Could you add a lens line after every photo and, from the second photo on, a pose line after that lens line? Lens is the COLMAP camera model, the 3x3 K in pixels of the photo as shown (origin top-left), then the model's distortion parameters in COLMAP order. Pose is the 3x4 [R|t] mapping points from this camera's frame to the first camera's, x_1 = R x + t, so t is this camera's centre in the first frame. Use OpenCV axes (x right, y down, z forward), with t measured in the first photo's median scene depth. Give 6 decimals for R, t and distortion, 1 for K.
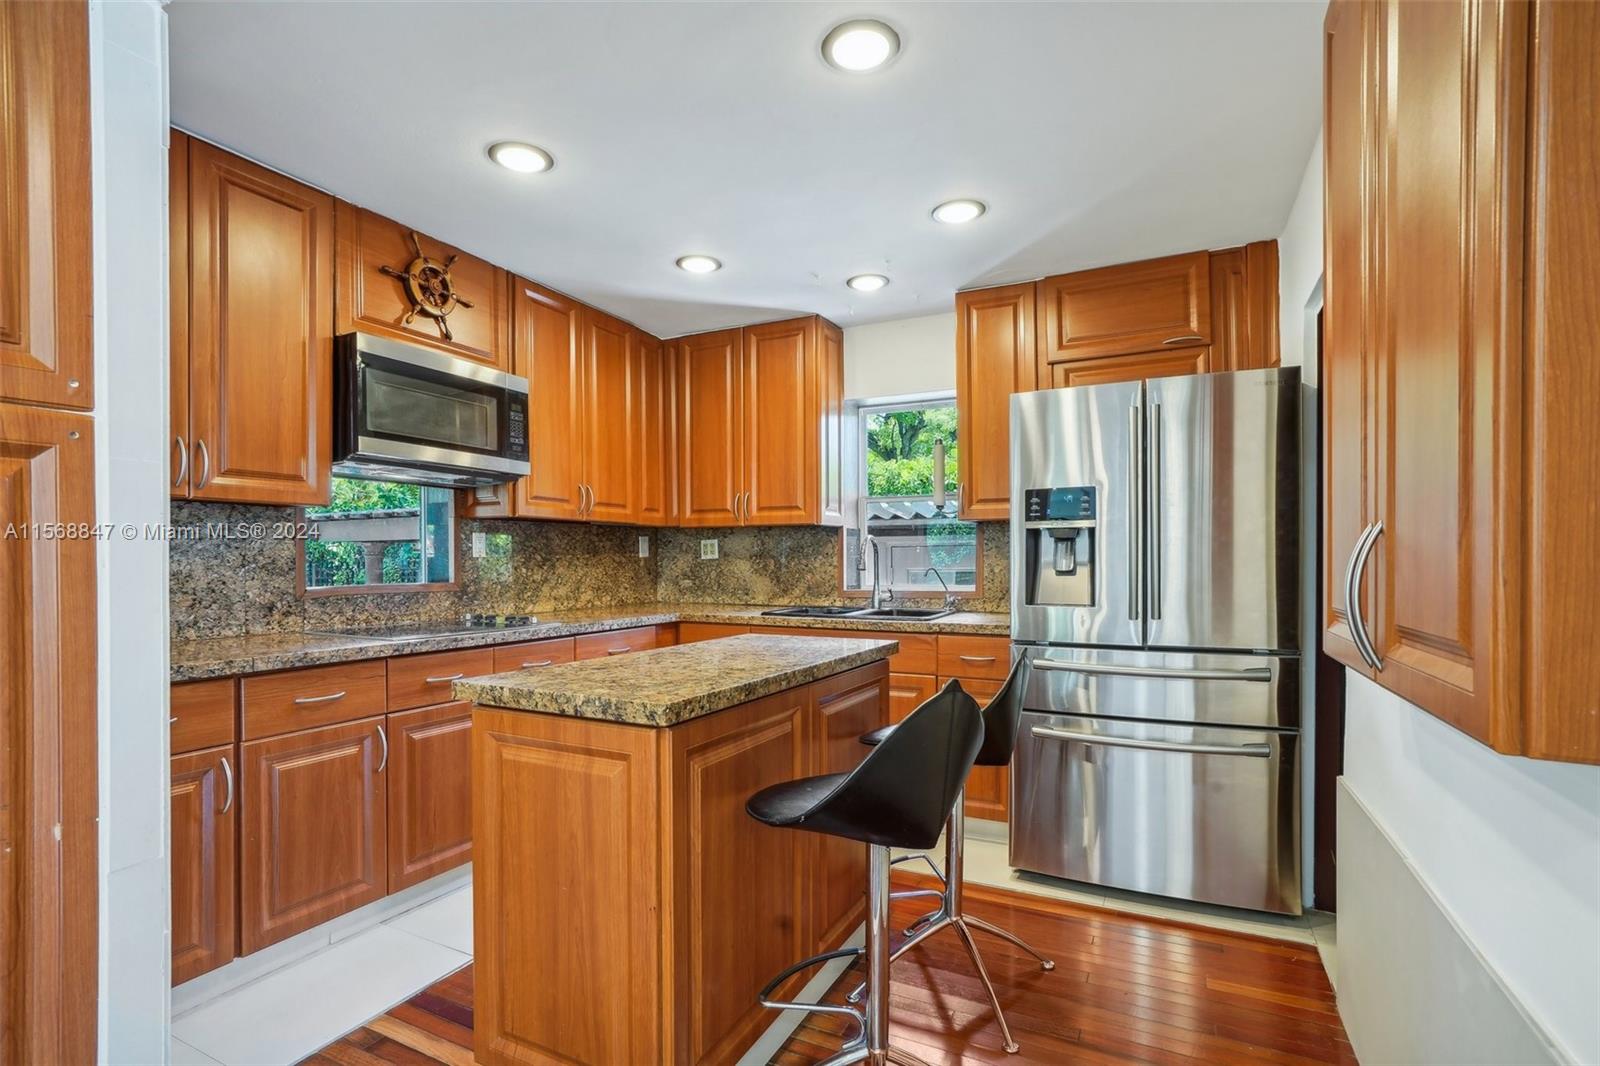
lens RADIAL K [[727.1, 0, 782.8], [0, 727.1, 546.8], [0, 0, 1]] dist [0.011478, 0.000740]
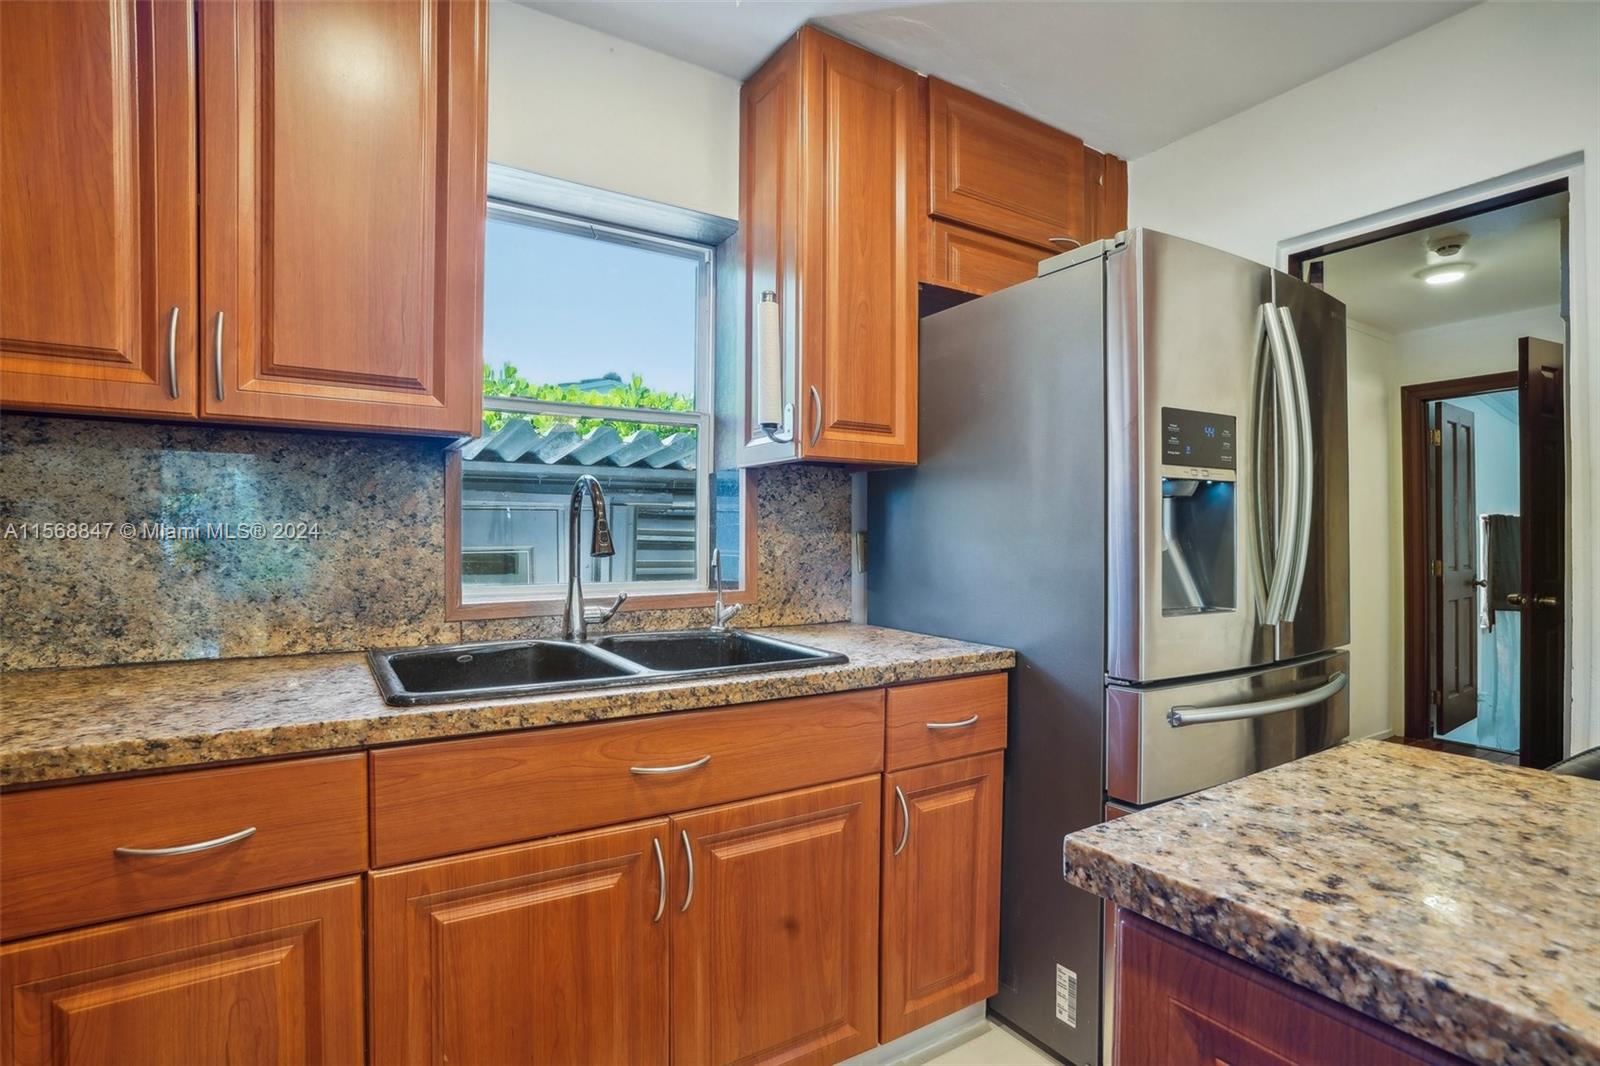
lens RADIAL K [[776.8, 0, 839.8], [0, 776.8, 554.8], [0, 0, 1]] dist [-0.048178, 0.015374]
pose [[0.503546, -0.013971, 0.863855, -0.254416], [-0.021509, 0.999357, 0.028700, 0.018977], [-0.863701, -0.033033, 0.502922, 0.794929]]
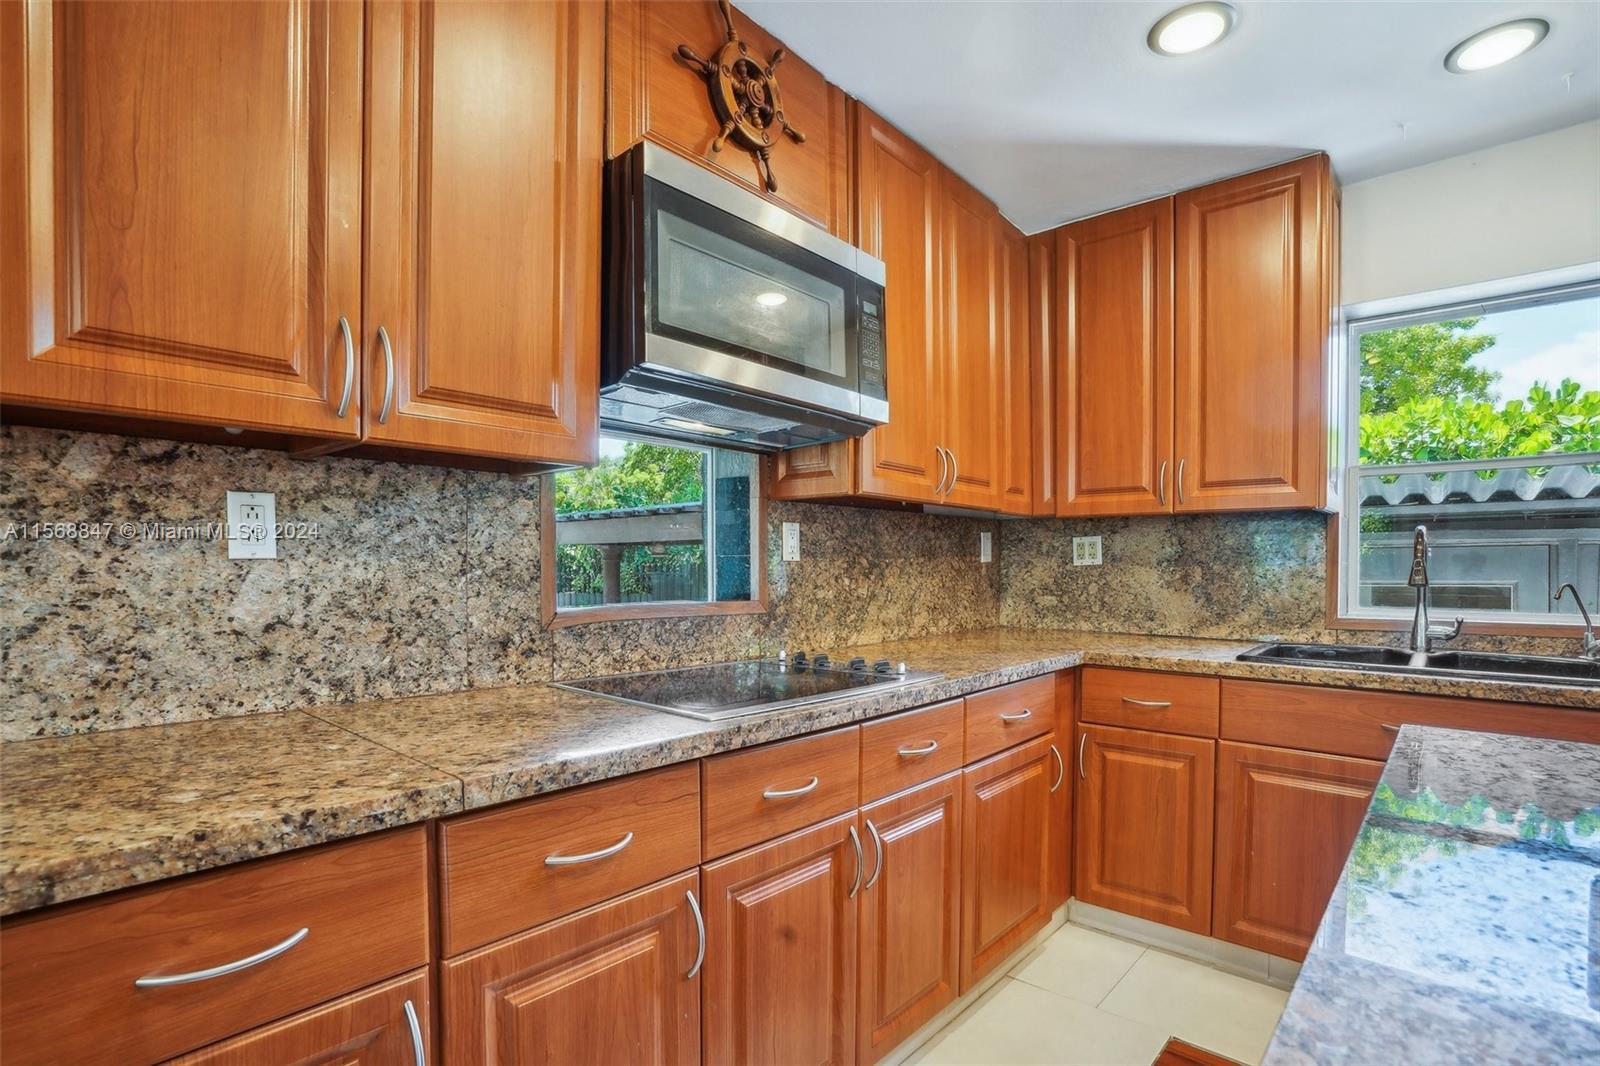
lens RADIAL K [[768.5, 0, 833.9], [0, 768.5, 558.6], [0, 0, 1]] dist [-0.020855, 0.001046]
pose [[0.976363, 0.003774, -0.216105, -0.258838], [-0.001966, 0.999961, 0.008581, 0.007218], [0.216129, -0.007953, 0.976332, 0.383007]]
